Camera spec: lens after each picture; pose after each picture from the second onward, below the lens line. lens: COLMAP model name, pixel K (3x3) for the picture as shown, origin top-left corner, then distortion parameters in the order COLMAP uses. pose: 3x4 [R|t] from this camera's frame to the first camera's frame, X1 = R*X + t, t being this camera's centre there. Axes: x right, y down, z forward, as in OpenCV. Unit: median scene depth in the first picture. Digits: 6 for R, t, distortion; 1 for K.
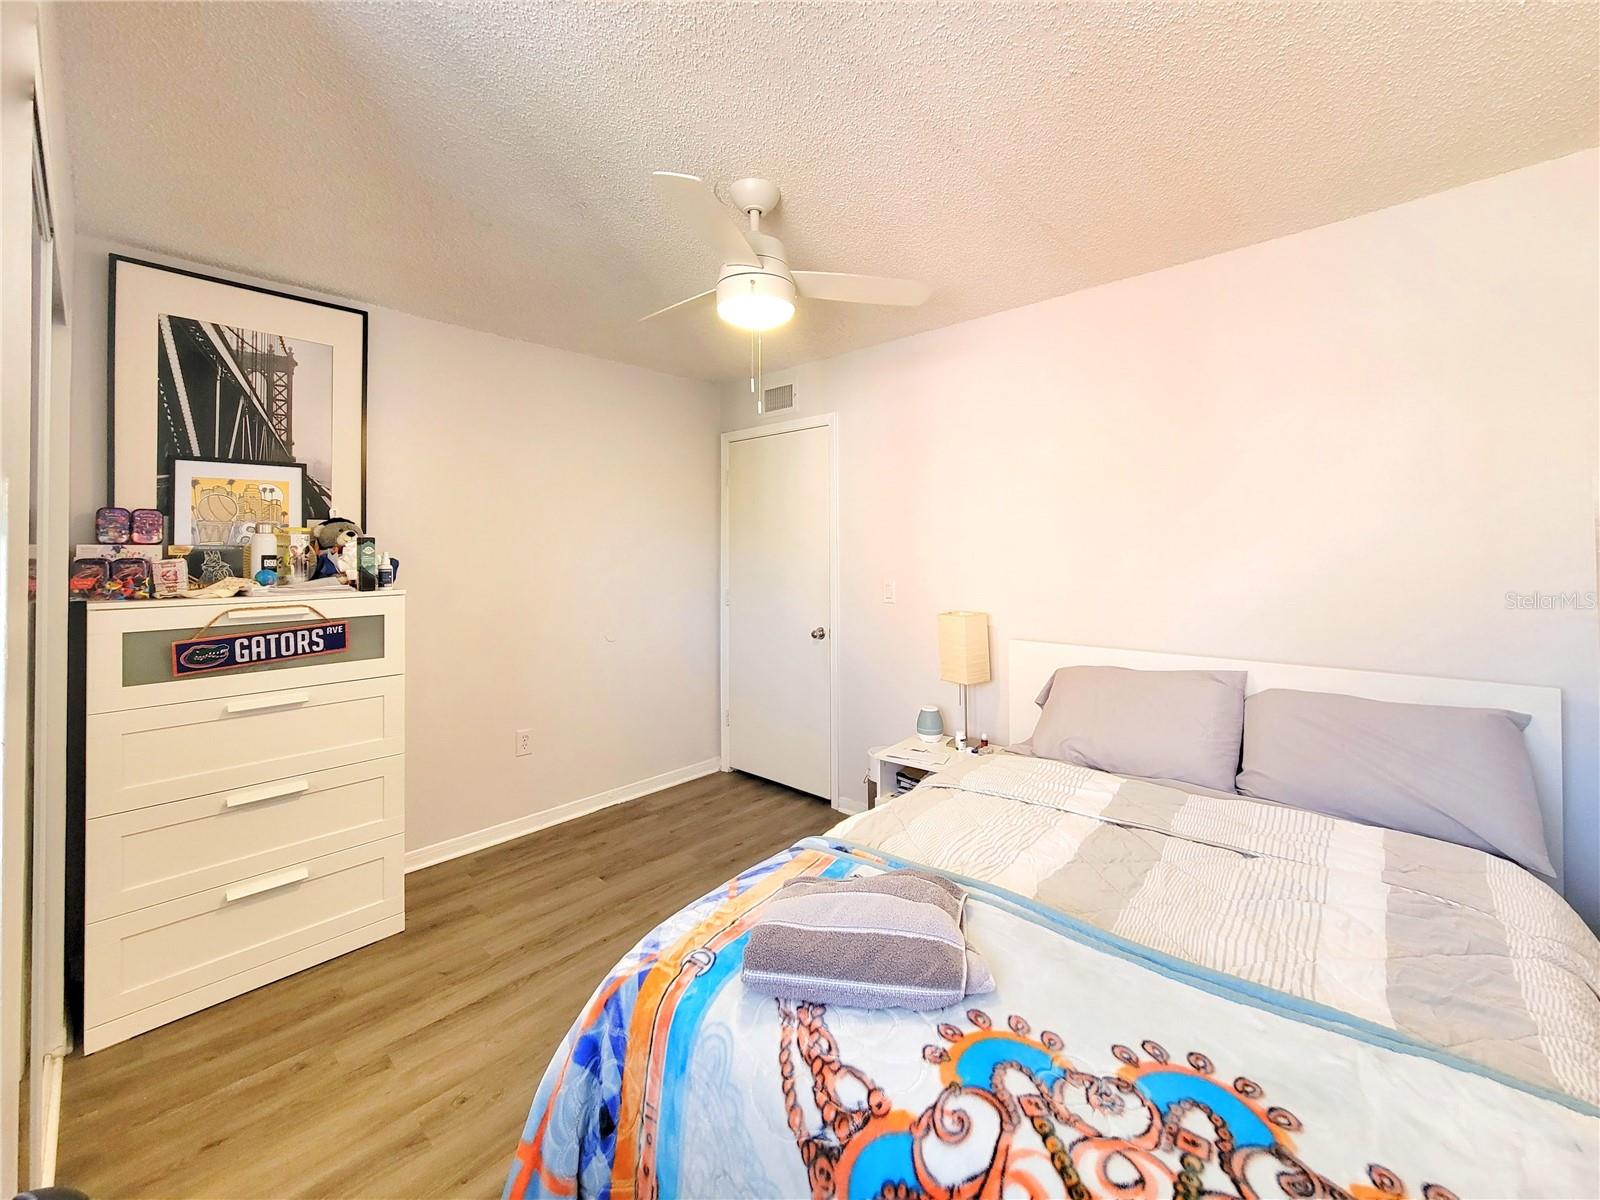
lens RADIAL K [[643.1, 0, 800.2], [0, 643.1, 546.6], [0, 0, 1]] dist [0.002662, 0.000178]
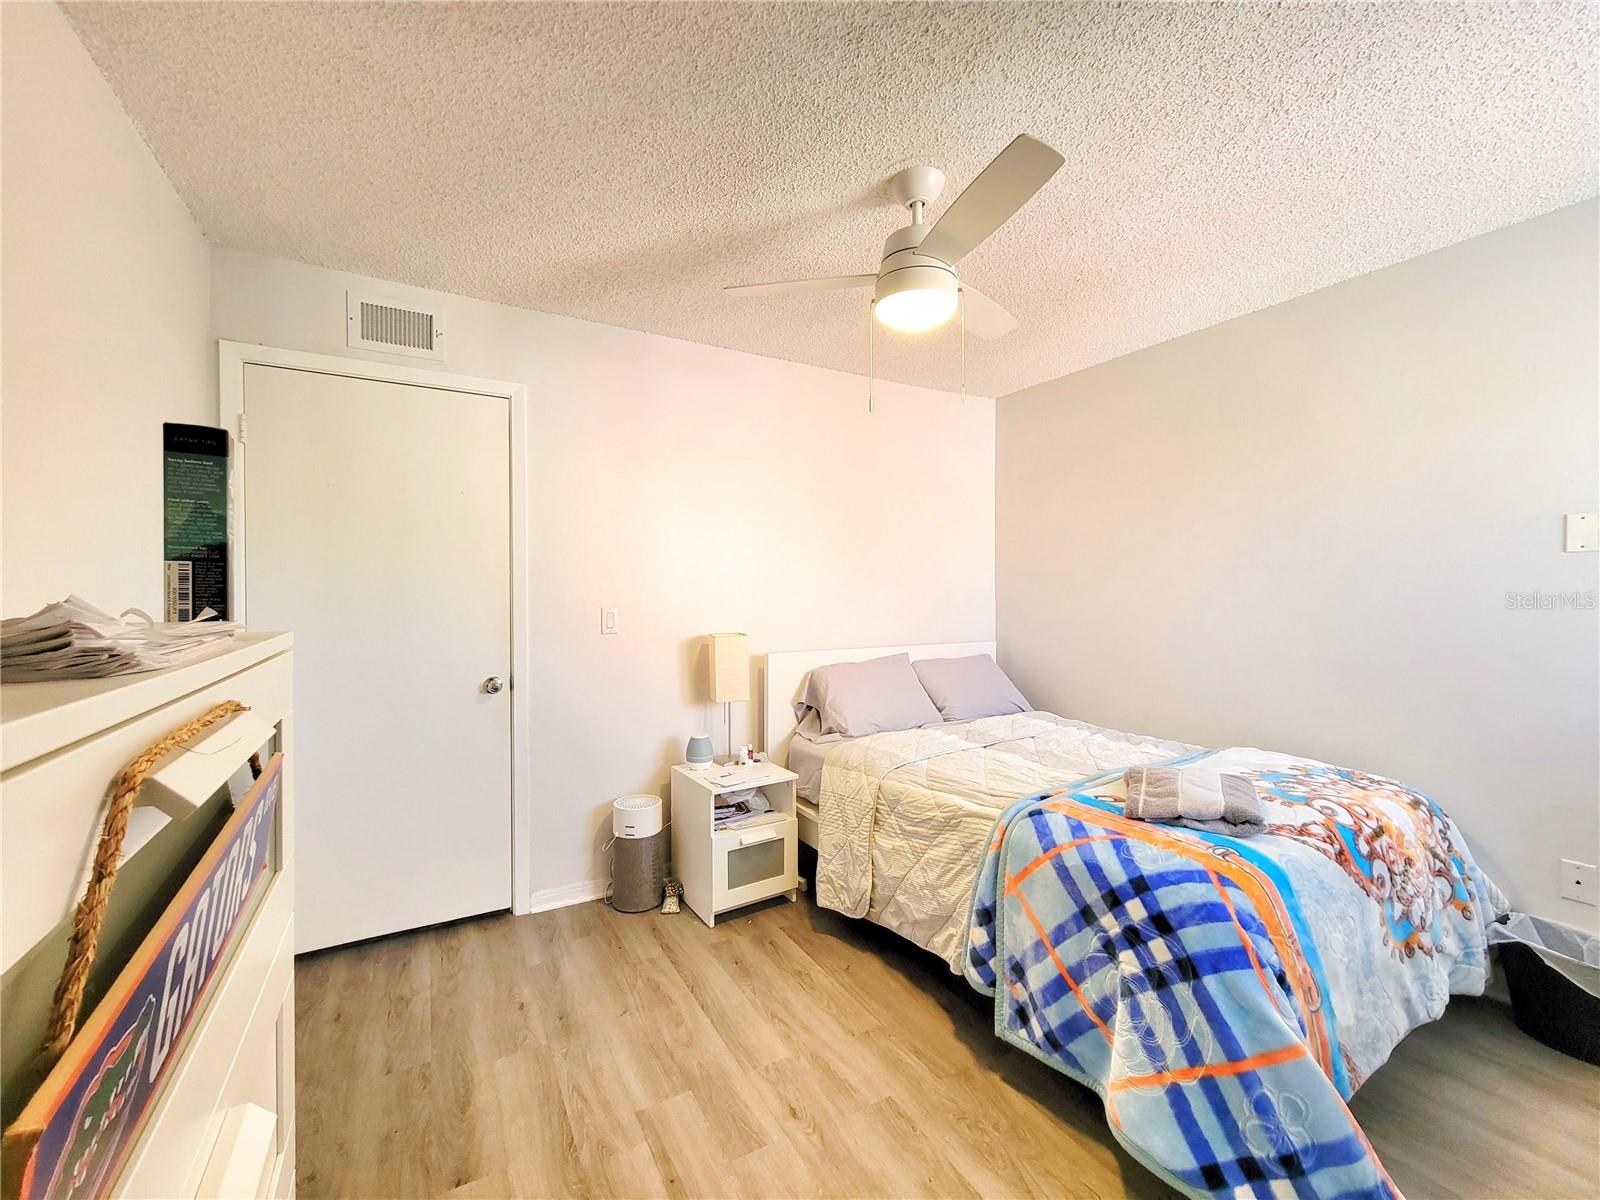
lens RADIAL K [[656.1, 0, 800.3], [0, 656.1, 586.5], [0, 0, 1]] dist [0.002220, 0.000389]
pose [[0.320247, -0.001042, 0.947333, -0.663777], [-0.006769, 0.999971, 0.003388, 0.019920], [-0.947310, -0.007497, 0.320231, 0.515645]]
